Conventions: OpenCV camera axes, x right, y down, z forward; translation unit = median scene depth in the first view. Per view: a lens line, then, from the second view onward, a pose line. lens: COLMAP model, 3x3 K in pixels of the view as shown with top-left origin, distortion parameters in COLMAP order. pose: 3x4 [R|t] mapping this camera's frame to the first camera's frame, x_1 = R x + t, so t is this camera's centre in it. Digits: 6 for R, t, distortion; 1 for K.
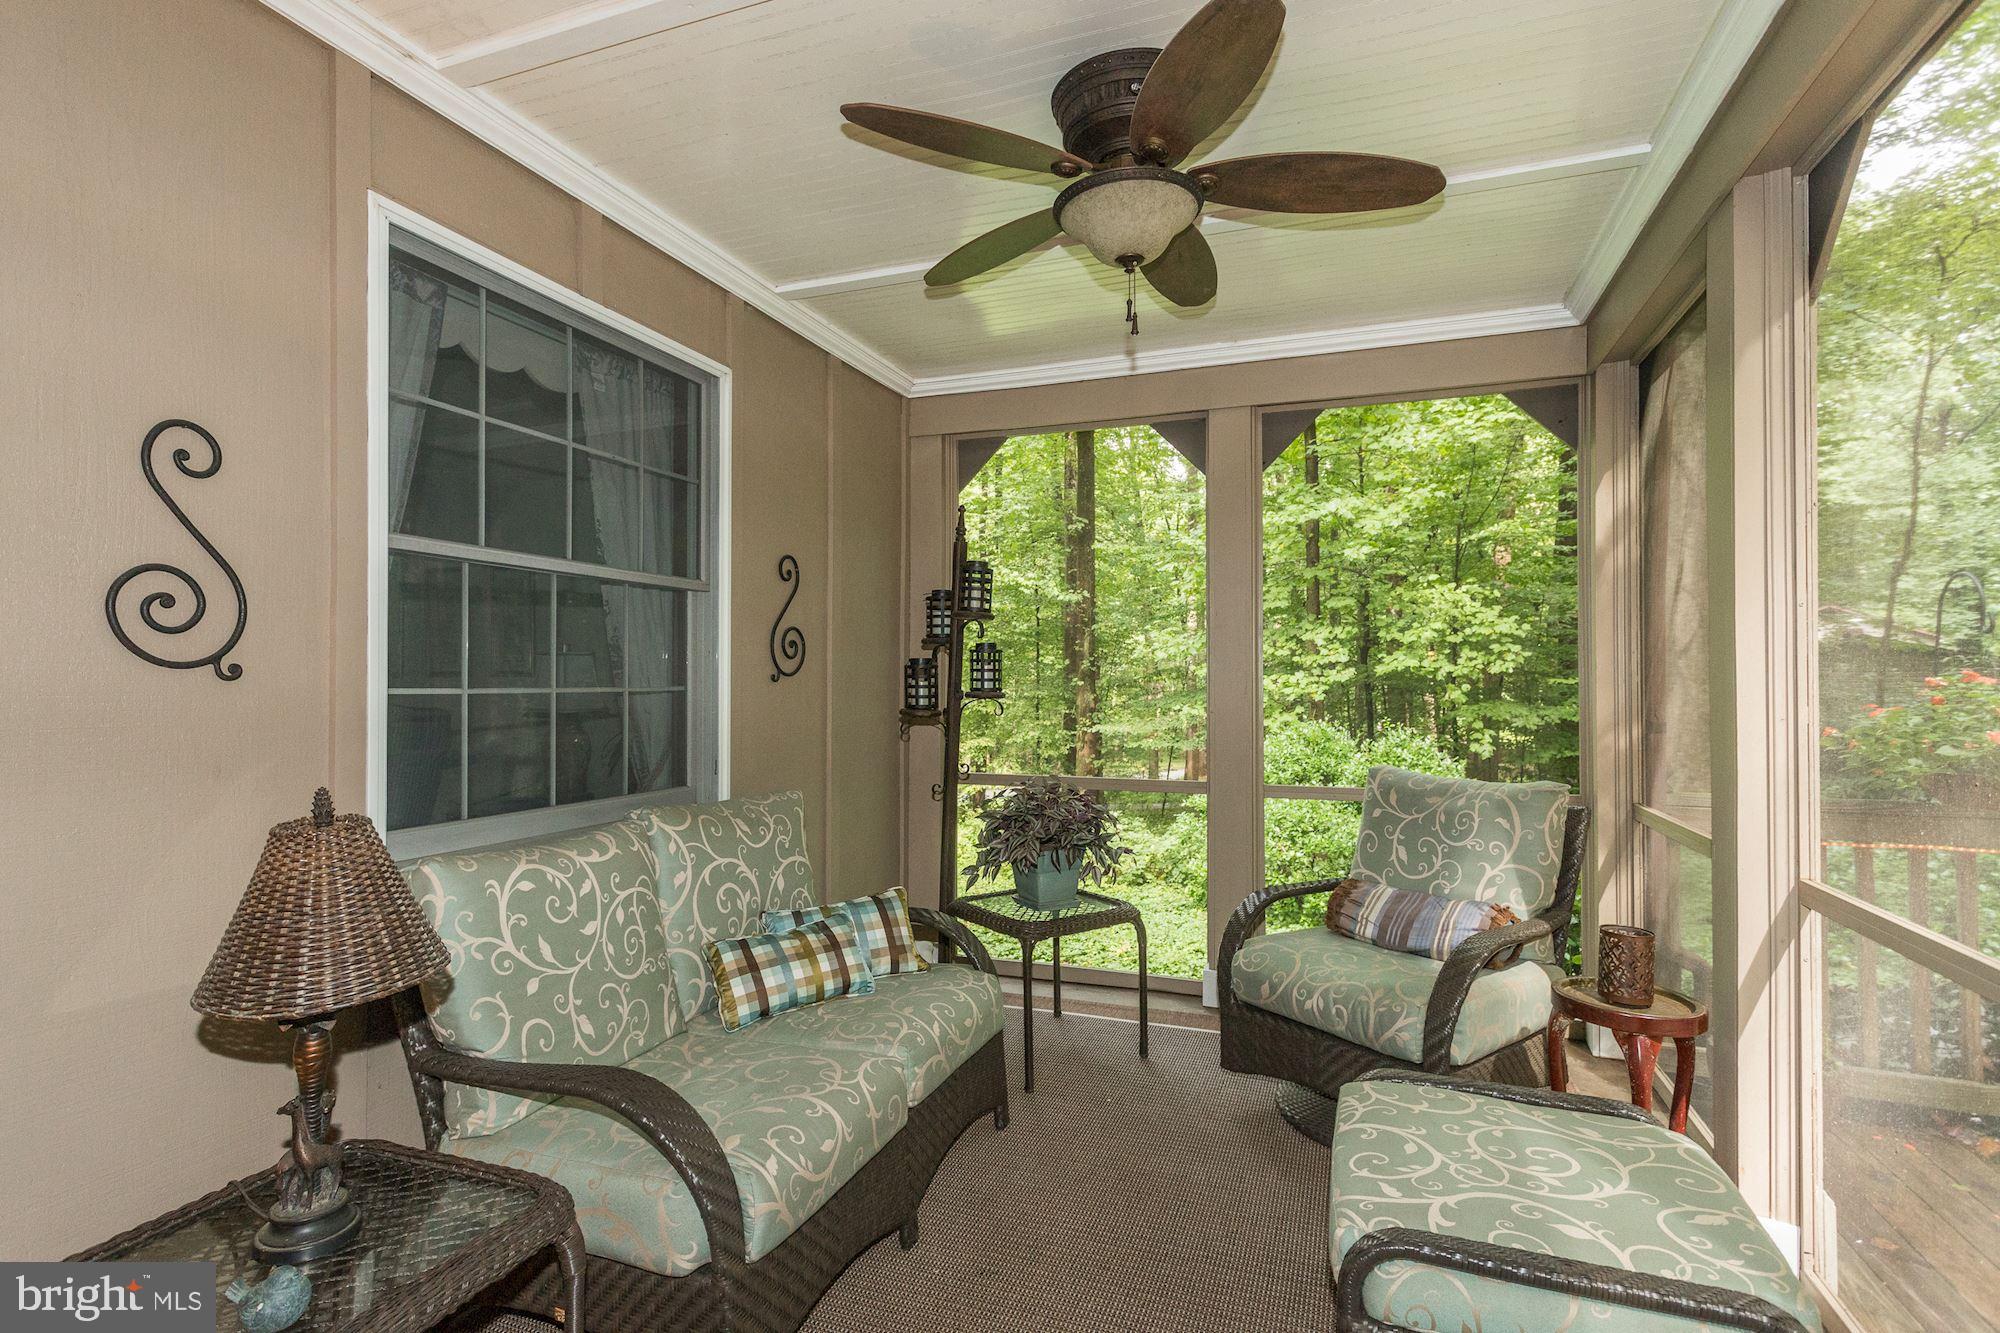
lens RADIAL K [[940.8, 0, 1000.0], [0, 940.8, 666.5], [0, 0, 1]] dist [0.000995, 0.000359]
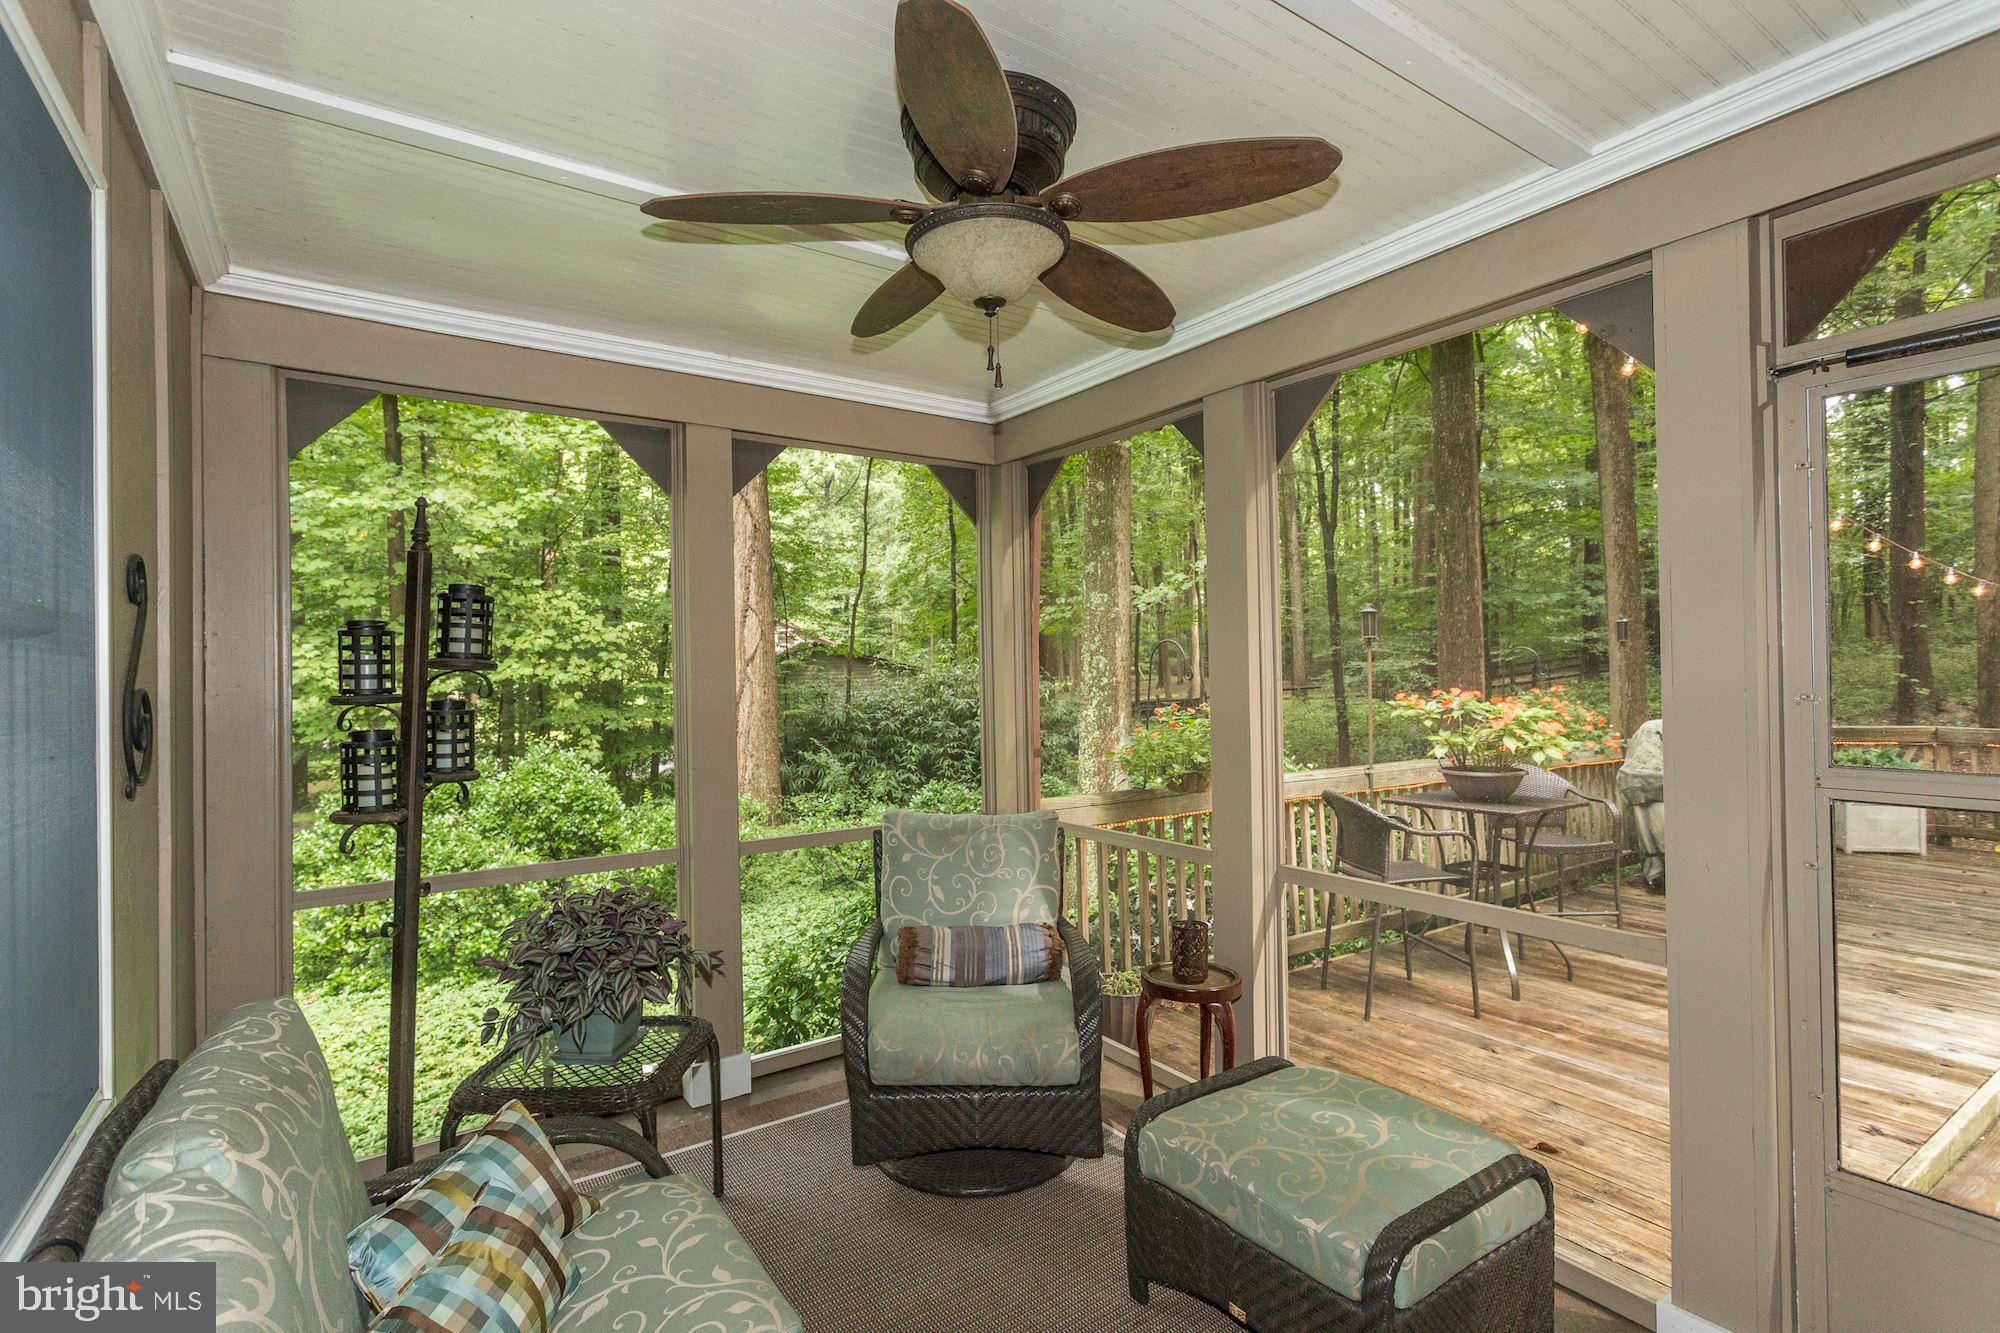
lens RADIAL K [[940.8, 0, 1000.0], [0, 940.8, 666.5], [0, 0, 1]] dist [0.000995, 0.000359]
pose [[0.589890, -0.001700, 0.807482, -0.121399], [0.002303, 0.999997, 0.000424, -0.017942], [-0.807481, 0.001610, 0.589892, 0.096987]]
